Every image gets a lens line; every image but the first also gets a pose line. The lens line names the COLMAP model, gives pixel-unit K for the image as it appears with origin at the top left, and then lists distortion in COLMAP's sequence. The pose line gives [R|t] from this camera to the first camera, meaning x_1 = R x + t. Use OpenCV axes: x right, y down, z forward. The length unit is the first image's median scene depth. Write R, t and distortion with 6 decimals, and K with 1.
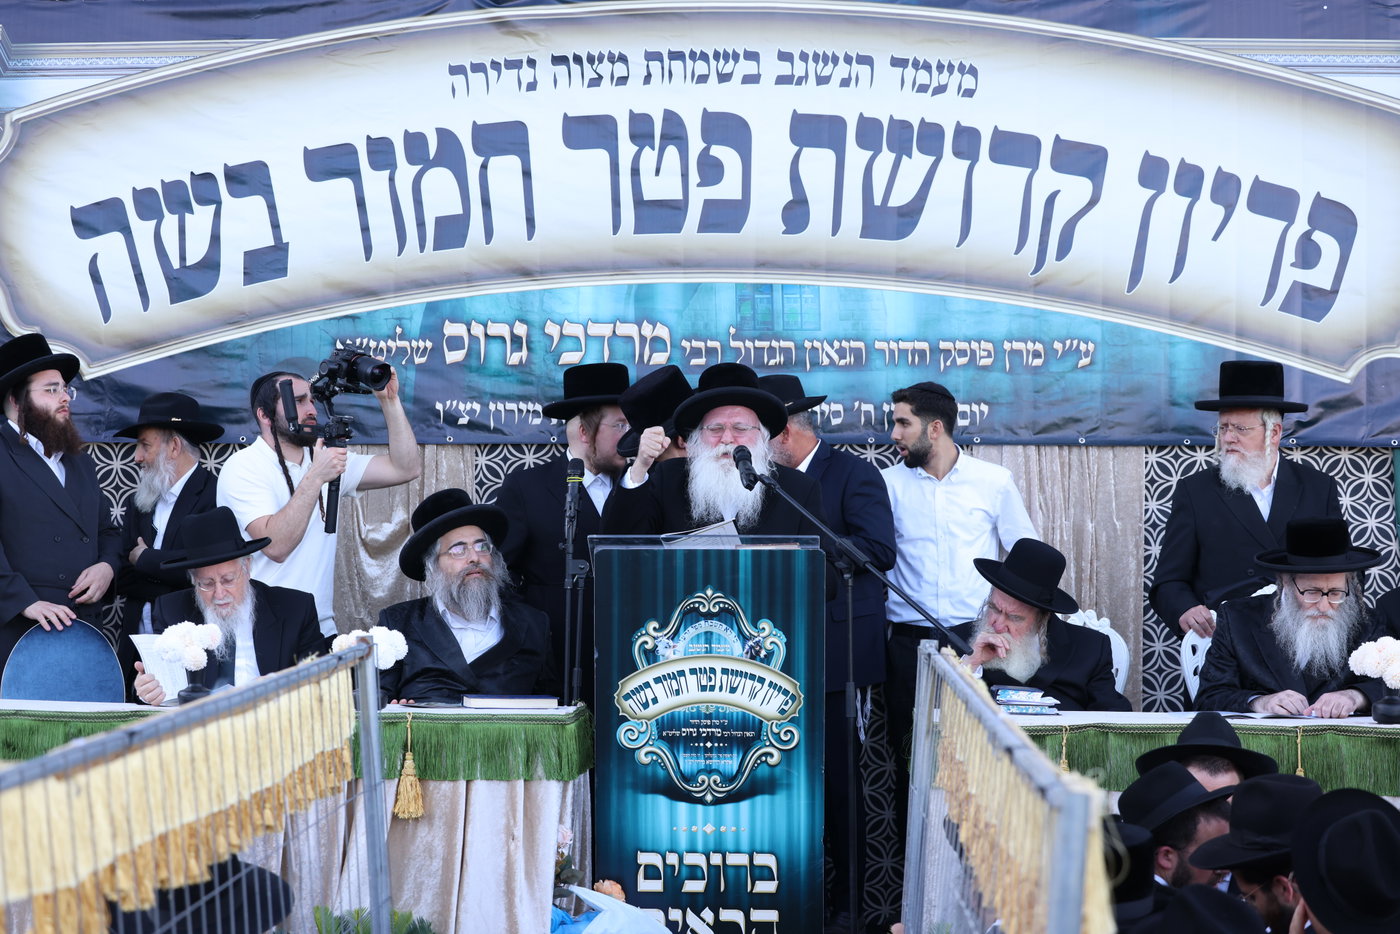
lens RADIAL K [[2900.8, 0, 700.0], [0, 2900.8, 467.0], [0, 0, 1]] dist [-0.280544, 0.881029]
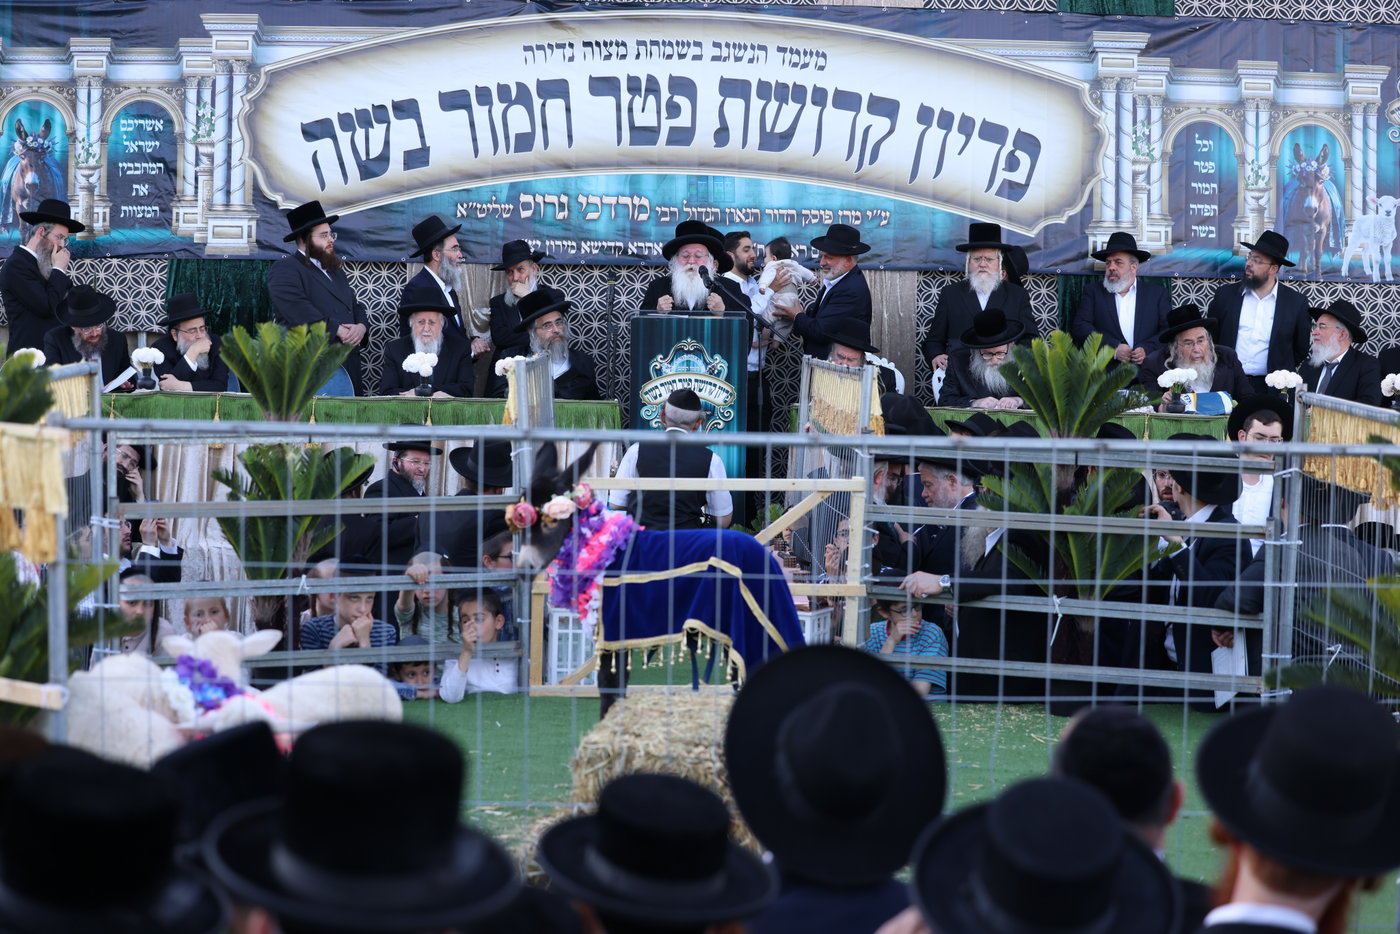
lens RADIAL K [[3296.6, 0, 735.4], [0, 3296.6, 472.7], [0, 0, 1]] dist [-0.173984, -0.341058]
pose [[0.996715, 0.010247, 0.080342, -0.116880], [-0.014257, 0.998673, 0.049492, 0.017776], [-0.079728, -0.050475, 0.995538, -0.998627]]
